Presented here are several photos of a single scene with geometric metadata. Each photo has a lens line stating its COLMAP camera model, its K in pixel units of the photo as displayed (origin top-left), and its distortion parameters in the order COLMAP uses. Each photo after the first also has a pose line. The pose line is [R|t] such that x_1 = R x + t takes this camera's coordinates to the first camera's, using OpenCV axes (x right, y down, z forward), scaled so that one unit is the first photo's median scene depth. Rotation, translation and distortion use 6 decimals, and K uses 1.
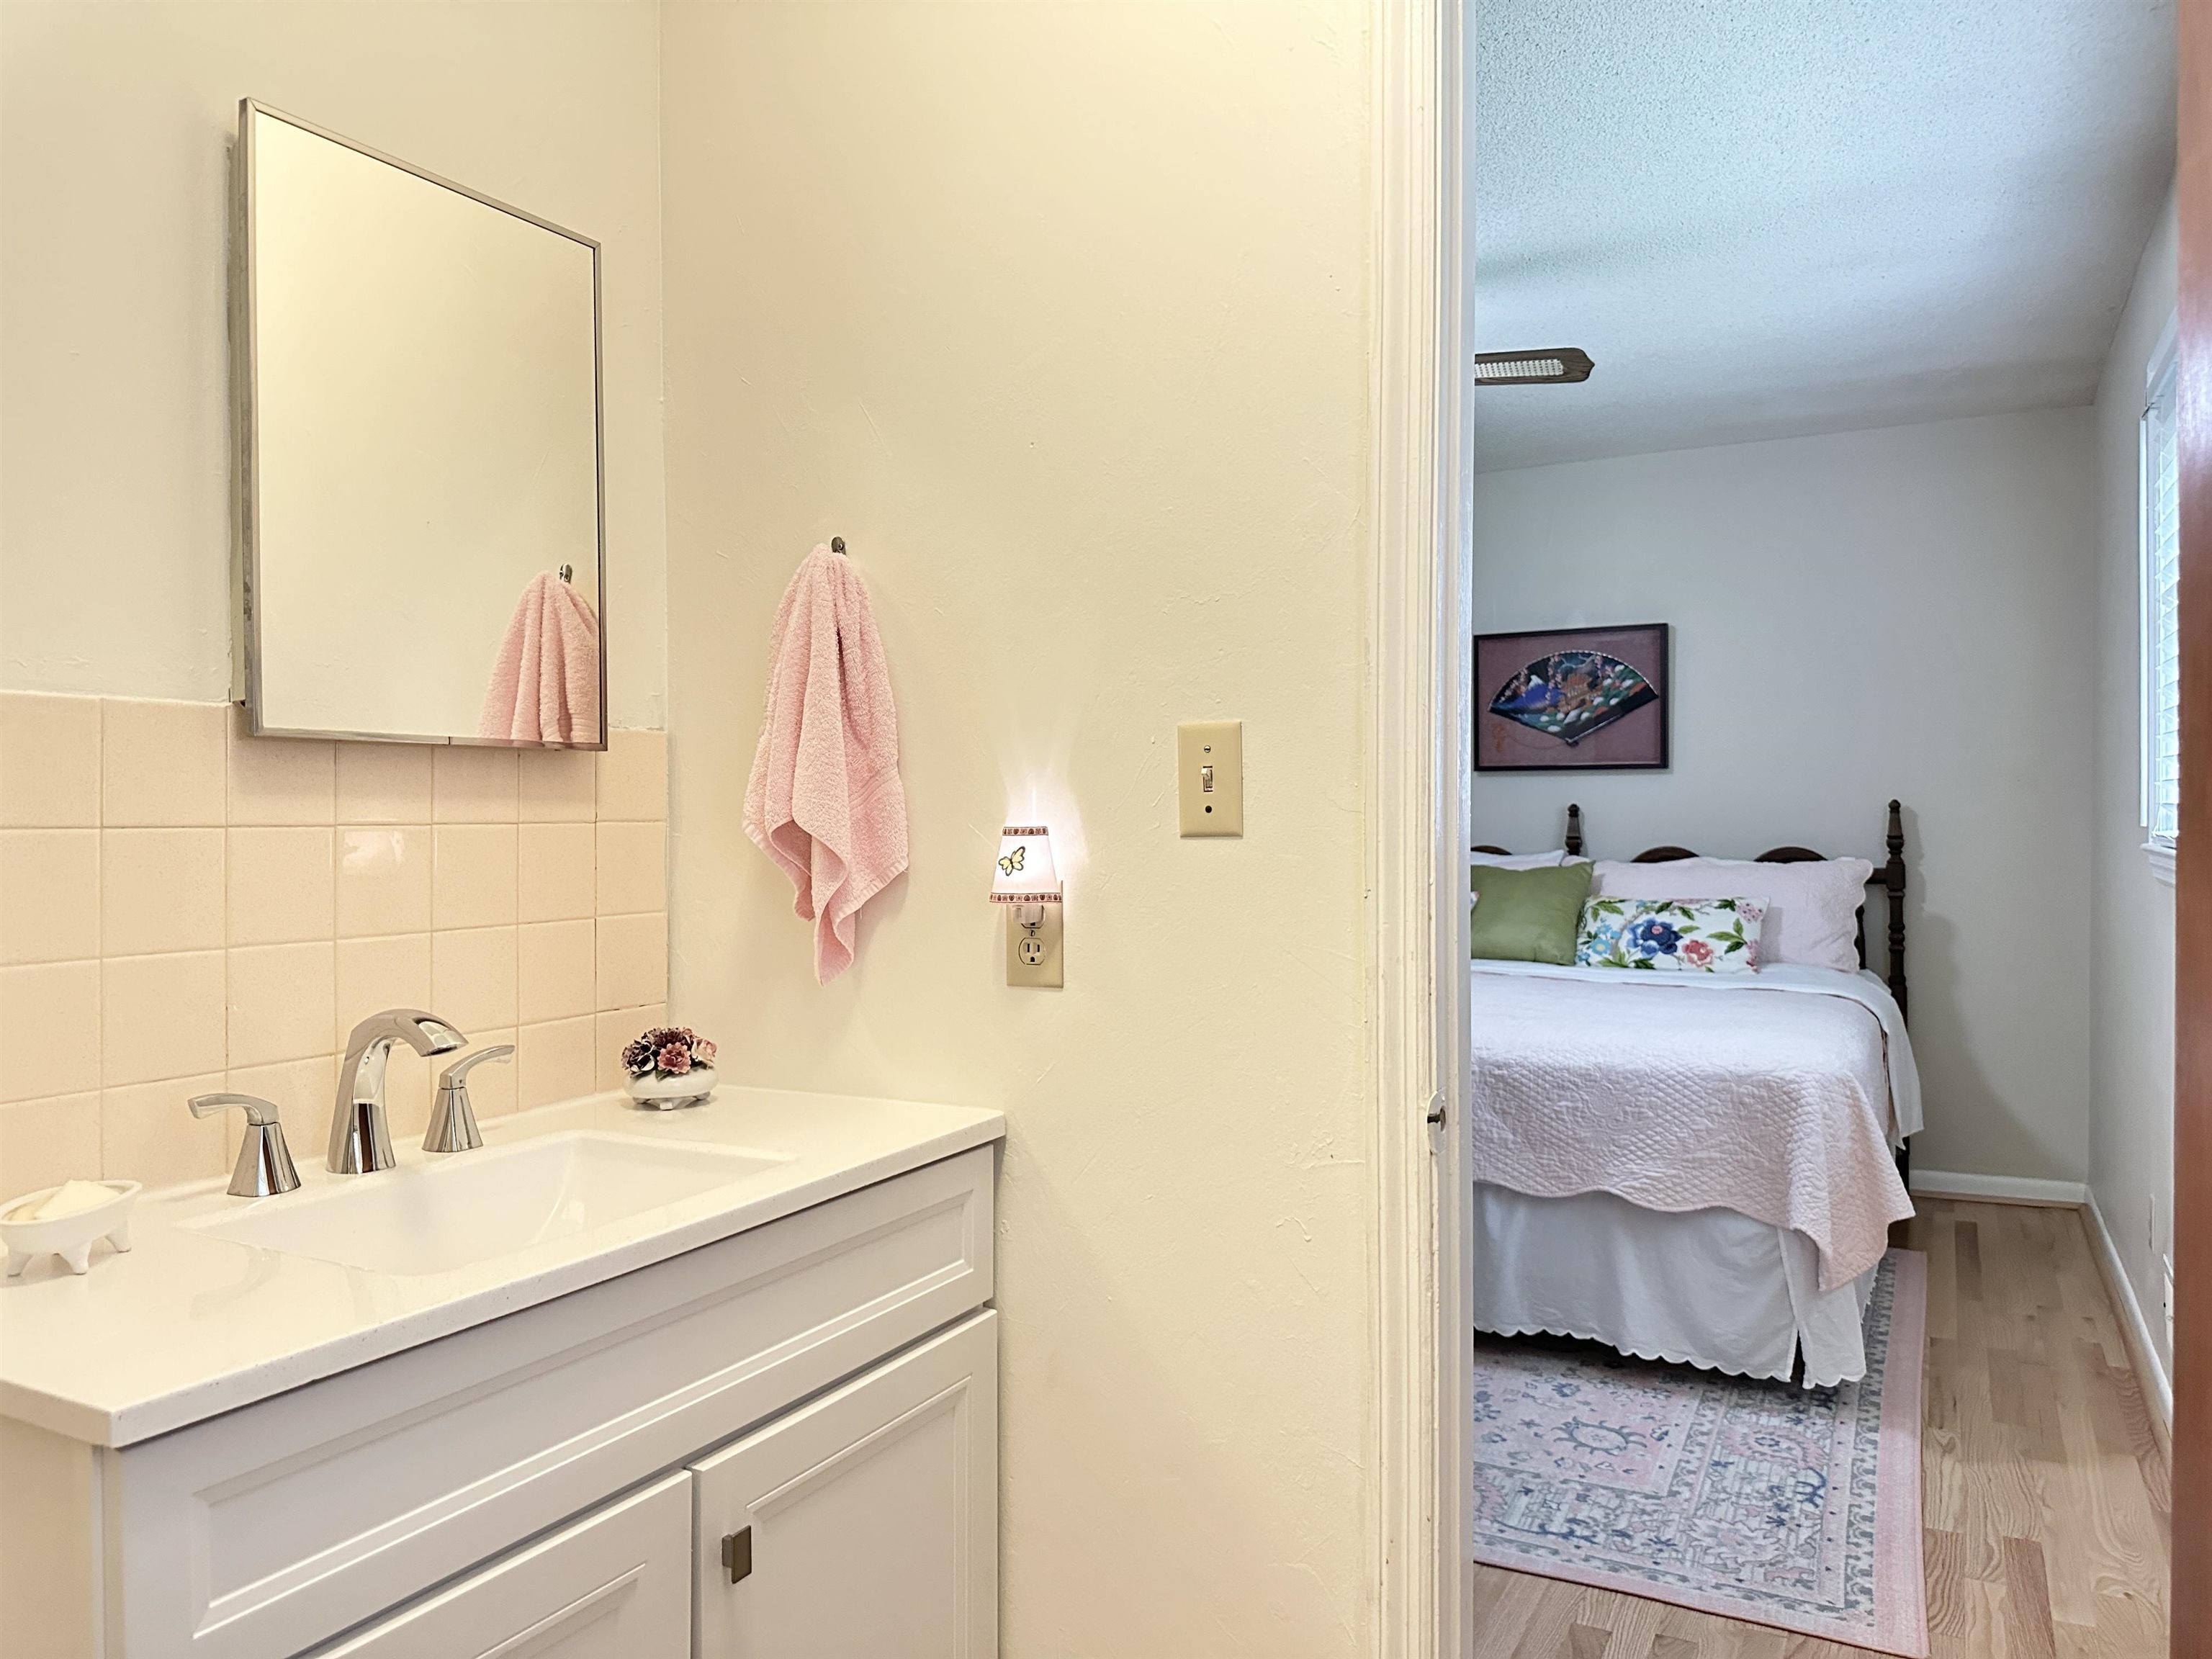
lens RADIAL K [[1543.5, 0, 1098.8], [0, 1543.5, 833.6], [0, 0, 1]] dist [0.090890, -0.143359]
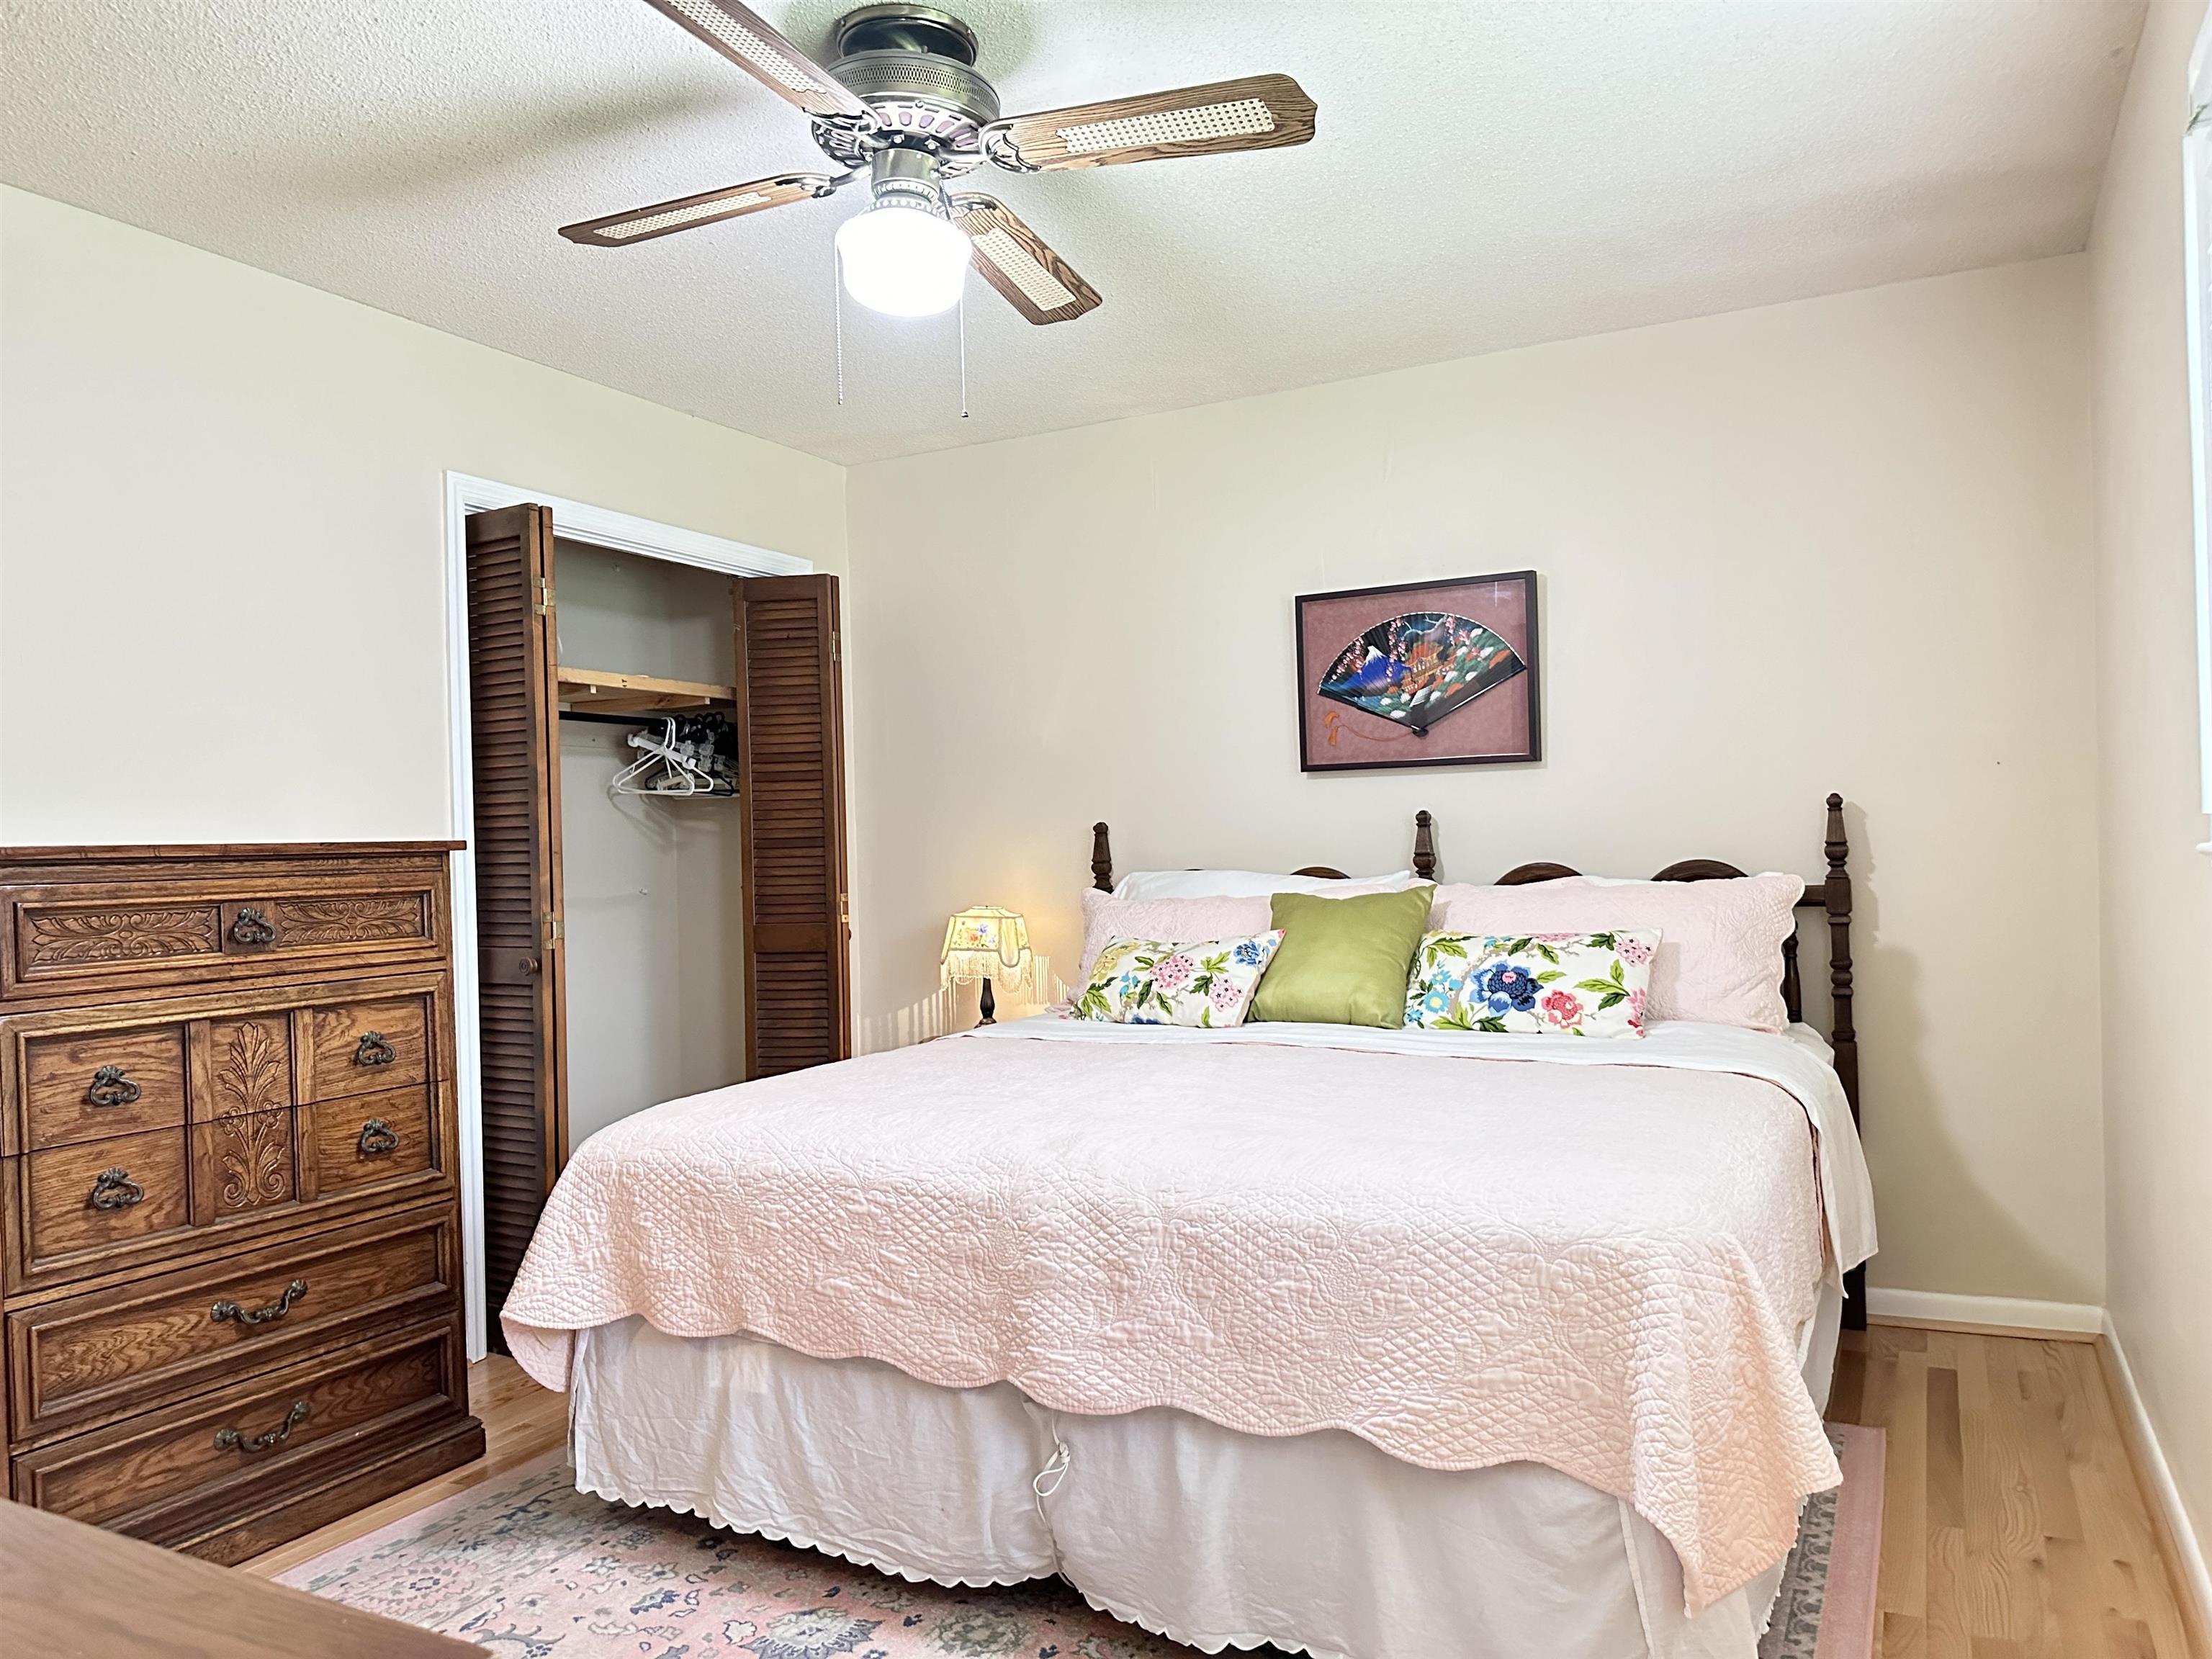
lens RADIAL K [[1543.5, 0, 1098.8], [0, 1543.5, 833.6], [0, 0, 1]] dist [0.090890, -0.143359]
pose [[0.999712, -0.022117, 0.009331, 0.157911], [0.022274, 0.999607, -0.017022, 0.002458], [-0.008950, 0.017225, 0.999812, 0.268059]]
